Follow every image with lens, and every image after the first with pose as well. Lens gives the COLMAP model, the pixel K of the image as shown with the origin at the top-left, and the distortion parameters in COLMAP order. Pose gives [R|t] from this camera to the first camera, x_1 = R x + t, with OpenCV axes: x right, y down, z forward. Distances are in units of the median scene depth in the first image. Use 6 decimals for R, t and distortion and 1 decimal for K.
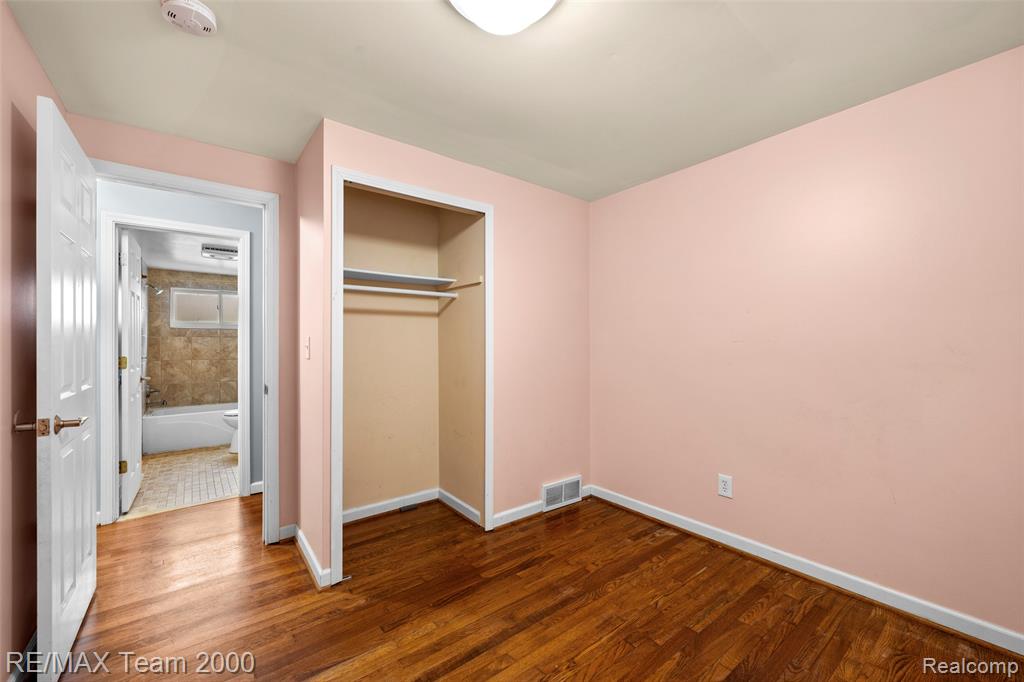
lens RADIAL K [[409.0, 0, 514.8], [0, 409.0, 341.6], [0, 0, 1]] dist [-0.002450, -0.000559]
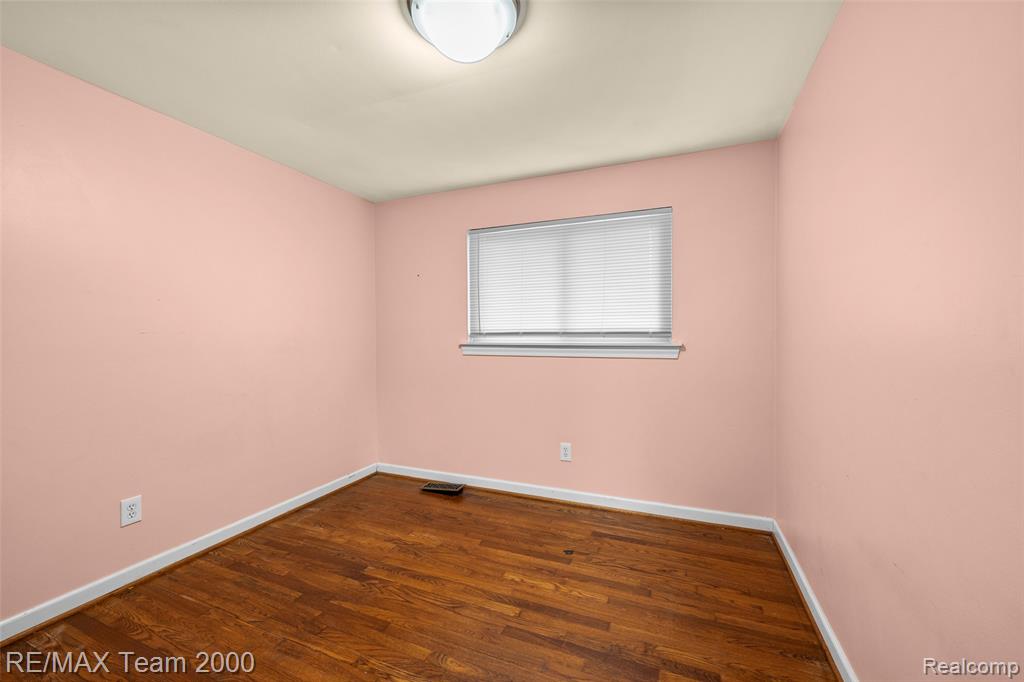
lens RADIAL K [[409.0, 0, 513.0], [0, 409.0, 336.8], [0, 0, 1]] dist [-0.002450, -0.000559]
pose [[-0.504696, 0.005994, 0.863276, -0.900097], [0.000210, 0.999977, -0.006821, 0.020993], [-0.863297, -0.003261, -0.504685, 1.192213]]
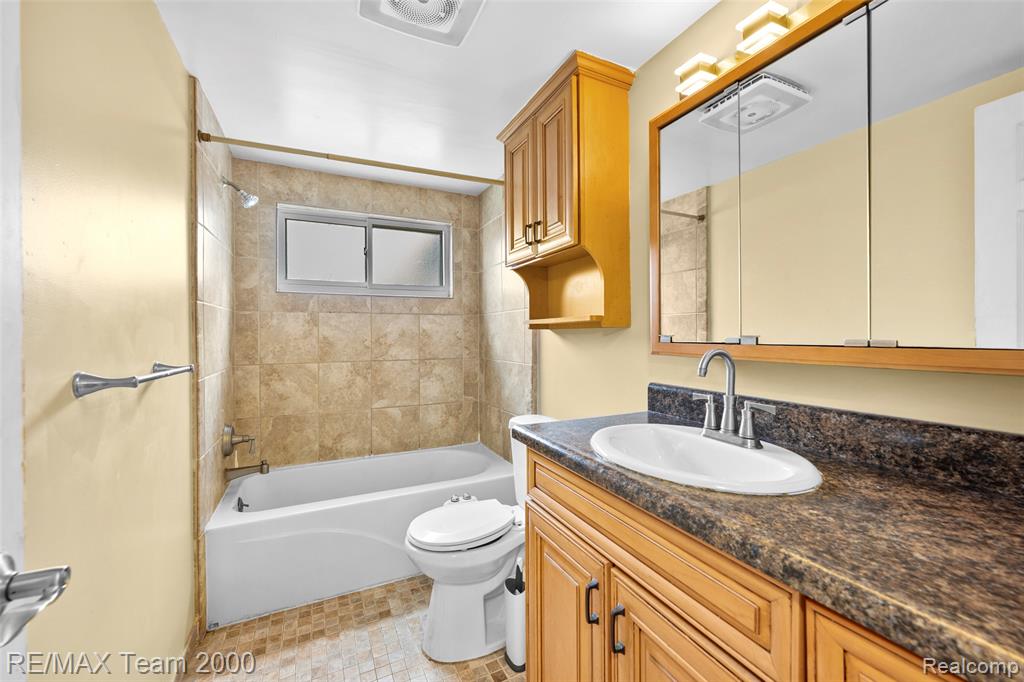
lens RADIAL K [[409.0, 0, 510.9], [0, 409.0, 336.6], [0, 0, 1]] dist [-0.002450, -0.000559]
pose [[0.975332, 0.006431, -0.220651, -0.285604], [-0.002637, 0.999844, 0.017486, 0.004040], [0.220729, -0.016473, 0.975196, 0.357424]]
